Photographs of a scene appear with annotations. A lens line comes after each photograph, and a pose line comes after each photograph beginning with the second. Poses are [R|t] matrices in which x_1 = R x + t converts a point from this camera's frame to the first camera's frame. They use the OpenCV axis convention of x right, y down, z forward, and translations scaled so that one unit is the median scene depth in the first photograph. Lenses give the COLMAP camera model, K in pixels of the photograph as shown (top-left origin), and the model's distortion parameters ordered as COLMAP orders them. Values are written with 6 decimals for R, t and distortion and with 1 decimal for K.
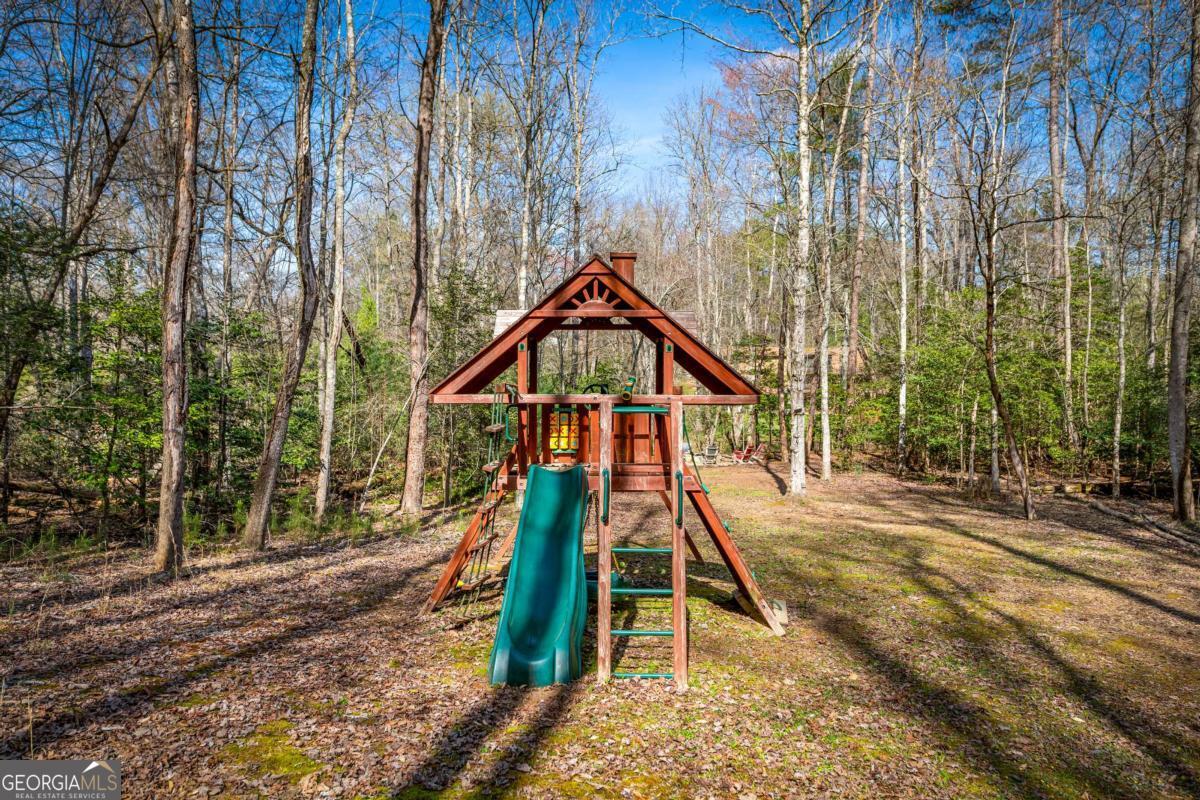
lens RADIAL K [[873.5, 0, 600.0], [0, 873.5, 400.0], [0, 0, 1]] dist [0.107911, -0.135589]
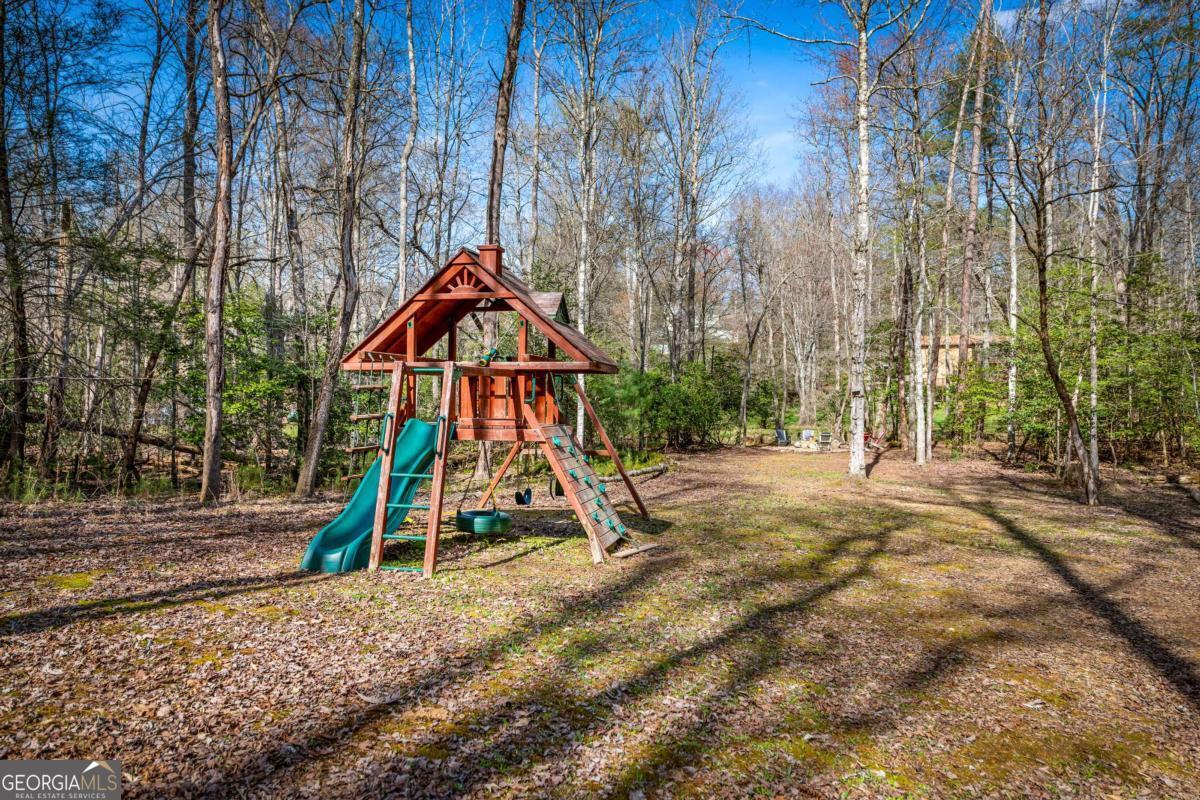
lens RADIAL K [[873.5, 0, 600.0], [0, 873.5, 400.0], [0, 0, 1]] dist [0.107911, -0.135589]
pose [[0.966211, 0.002765, -0.257736, 0.318128], [-0.001774, 0.999990, 0.004077, 0.026474], [0.257745, -0.003482, 0.966207, -0.088644]]
